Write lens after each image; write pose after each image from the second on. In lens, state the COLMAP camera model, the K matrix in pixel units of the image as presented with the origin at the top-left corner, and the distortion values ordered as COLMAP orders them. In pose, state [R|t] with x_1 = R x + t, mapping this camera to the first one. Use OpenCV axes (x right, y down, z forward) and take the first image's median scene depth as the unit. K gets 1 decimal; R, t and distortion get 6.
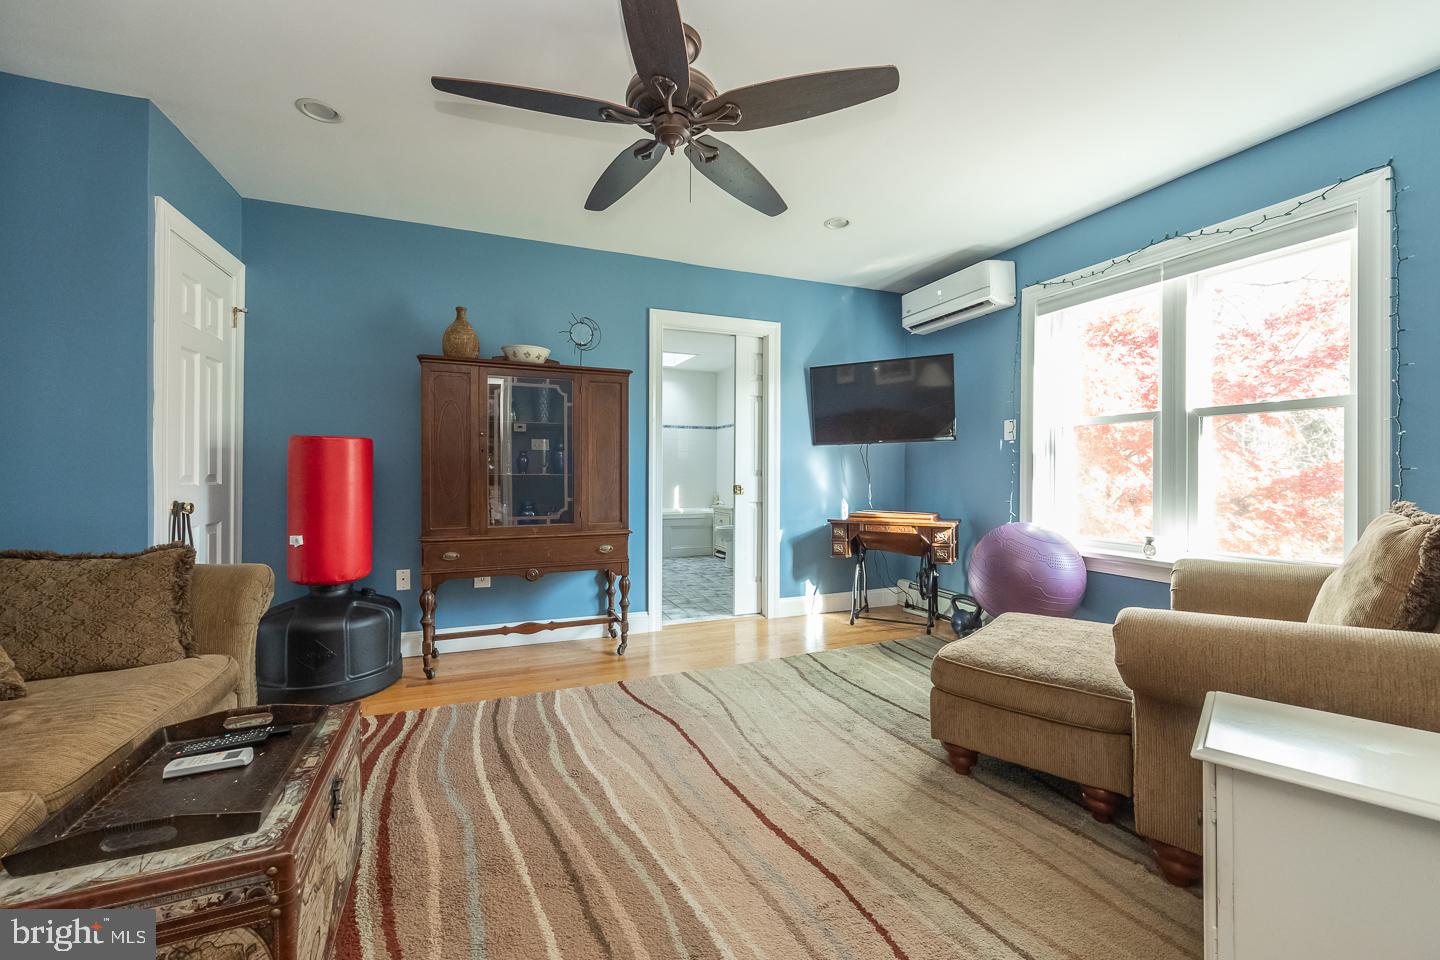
lens RADIAL K [[577.0, 0, 725.8], [0, 577.0, 473.1], [0, 0, 1]] dist [-0.001148, -0.000132]
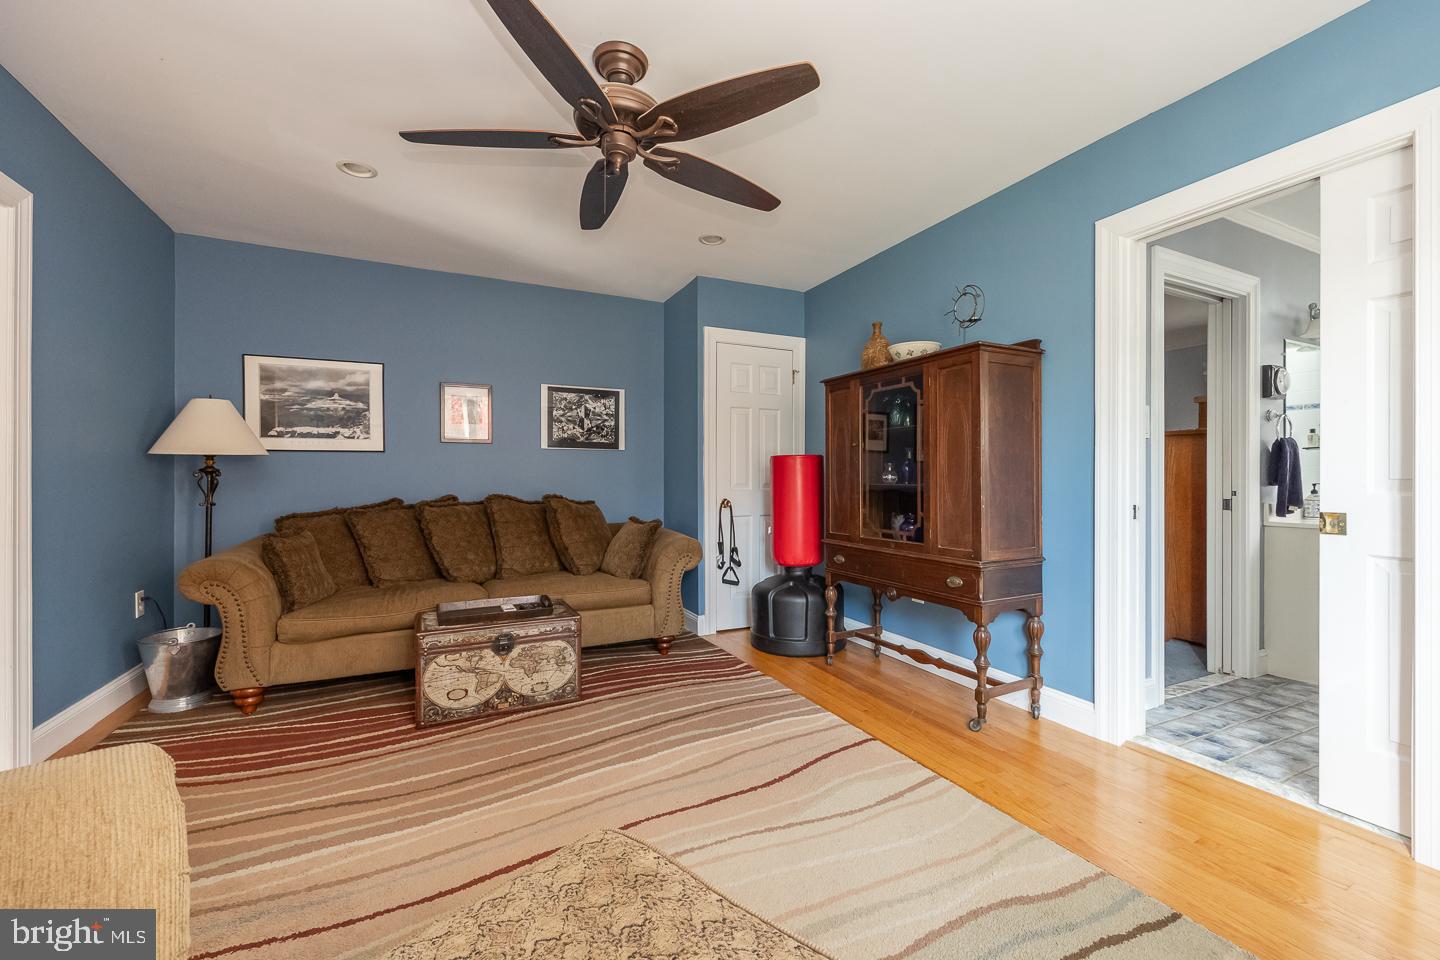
lens RADIAL K [[576.1, 0, 720.0], [0, 576.1, 480.0], [0, 0, 1]] dist [-0.001387, -0.000105]
pose [[0.060635, -0.002780, -0.998156, 0.556790], [-0.002997, 0.999991, -0.002967, -0.001392], [0.998155, 0.003171, 0.060626, 0.662137]]
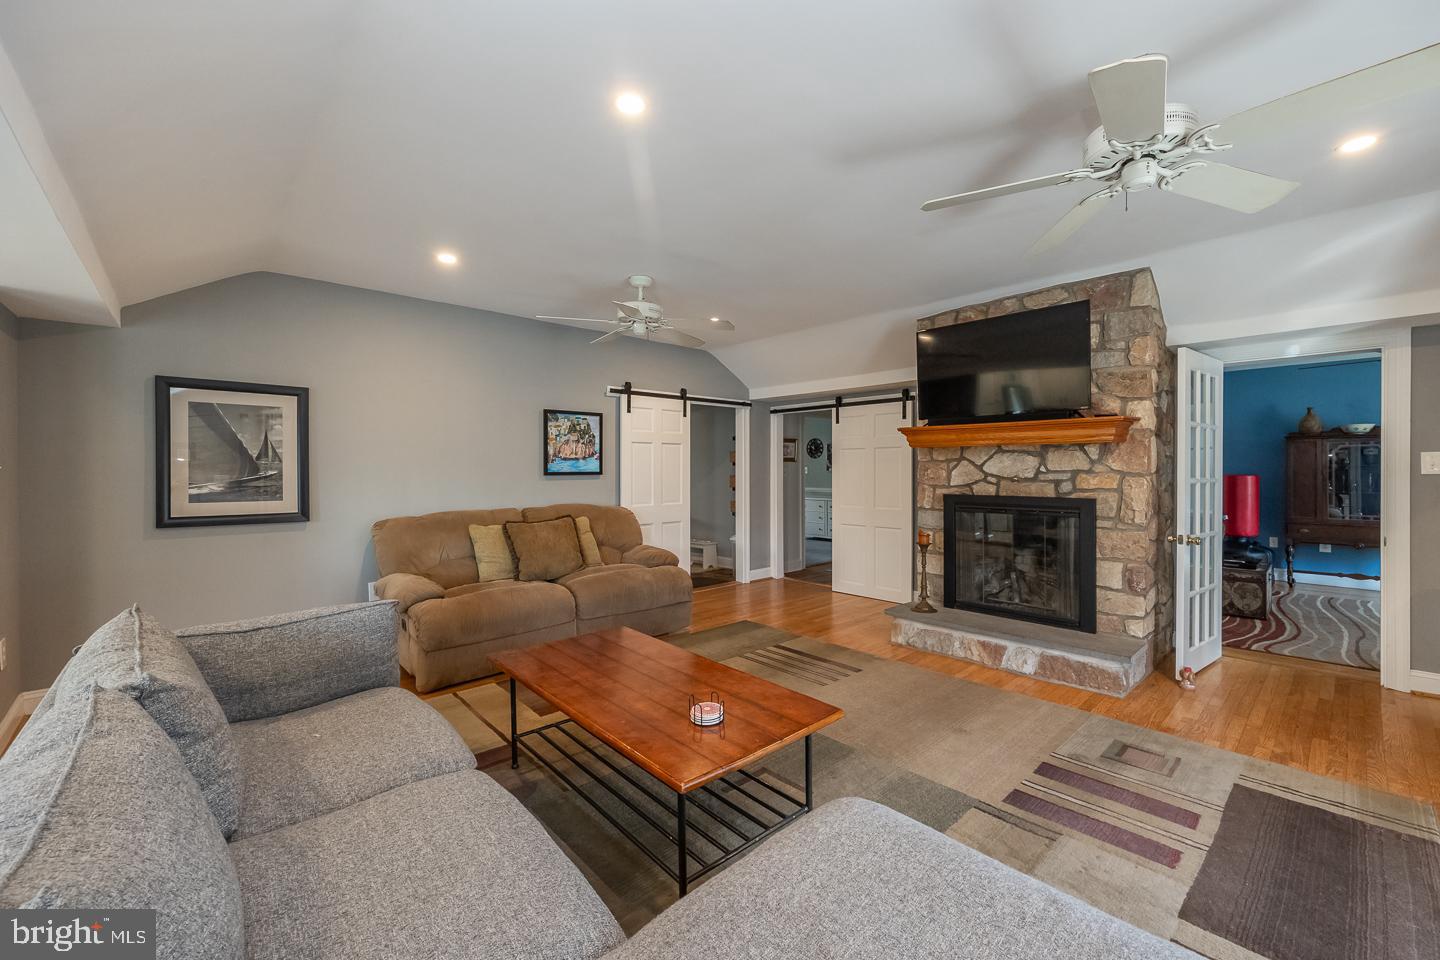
lens RADIAL K [[577.0, 0, 725.8], [0, 577.0, 473.1], [0, 0, 1]] dist [-0.001148, -0.000132]
pose [[0.342465, 0.005589, -0.939514, 0.710353], [-0.001722, 0.999984, 0.005322, -0.069449], [0.939529, -0.000205, 0.342469, -1.559389]]
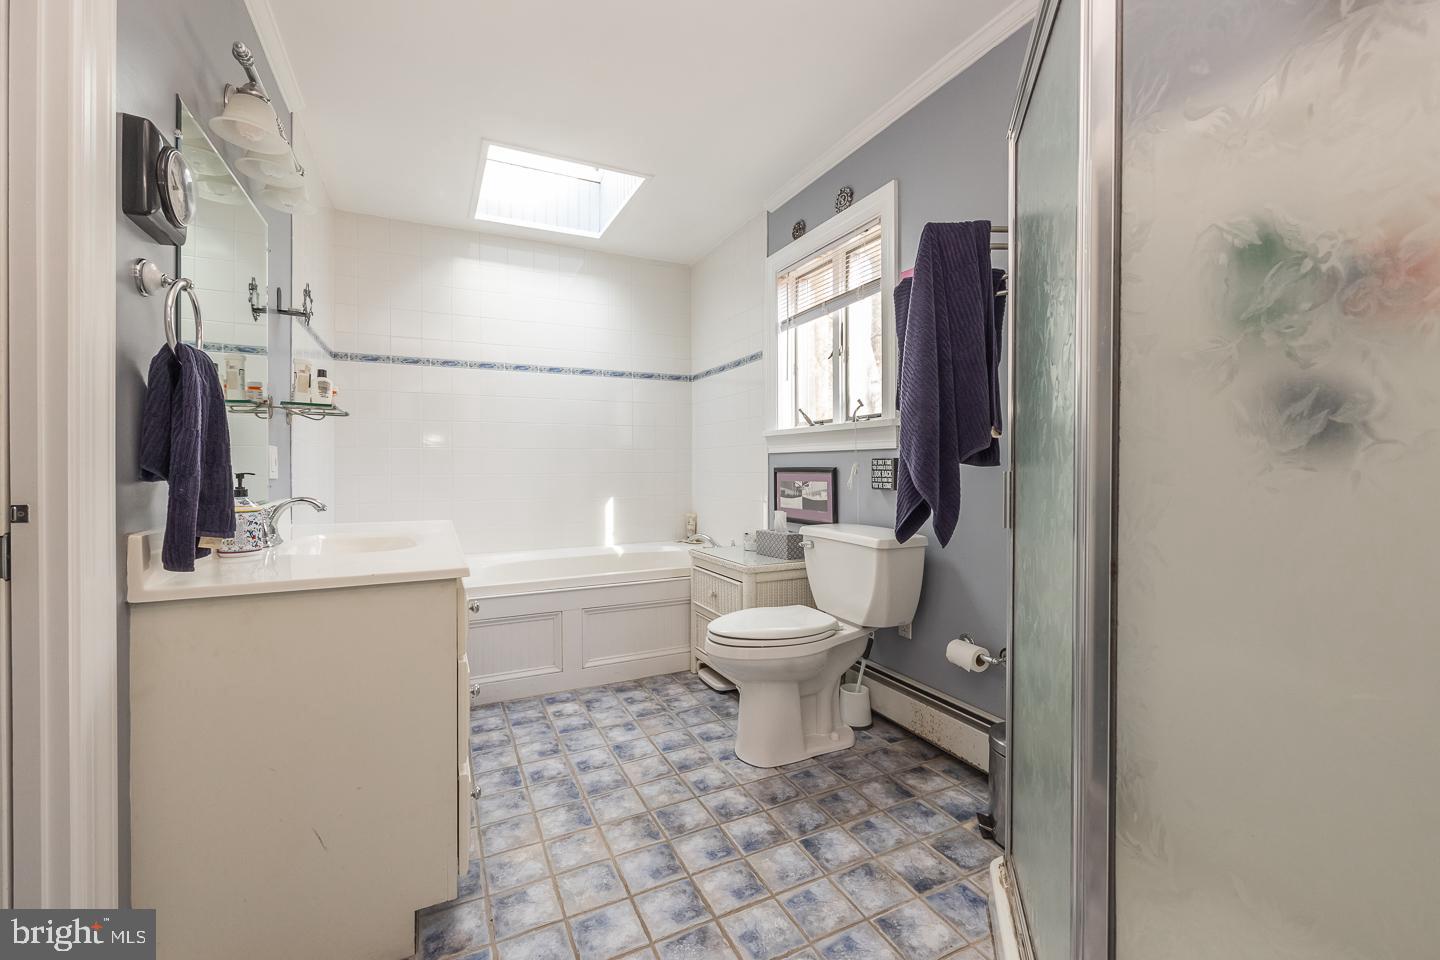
lens RADIAL K [[577.0, 0, 725.8], [0, 577.0, 473.1], [0, 0, 1]] dist [-0.001148, -0.000132]
pose [[0.997466, 0.004810, 0.070983, -0.059843], [-0.005318, 0.999962, 0.006972, -0.006824], [-0.070946, -0.007332, 0.997453, 1.306663]]
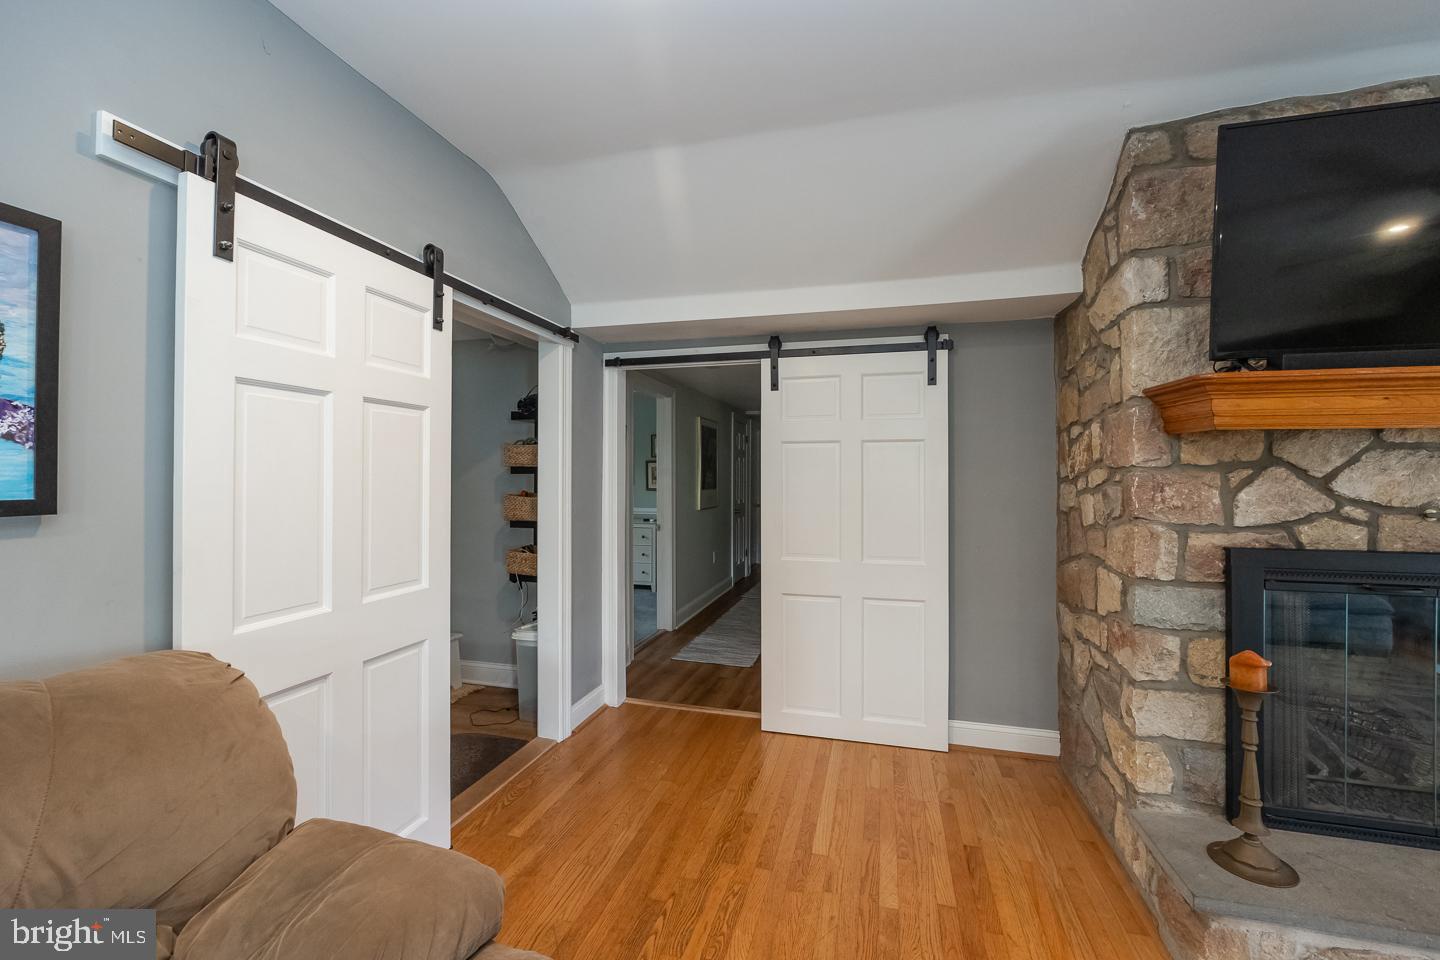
lens RADIAL K [[577.0, 0, 725.8], [0, 577.0, 473.1], [0, 0, 1]] dist [-0.001148, -0.000132]
pose [[0.787641, -0.002306, -0.616130, -0.433360], [-0.003587, 0.999959, -0.008329, -0.079621], [0.616124, 0.008770, 0.787601, -1.350520]]
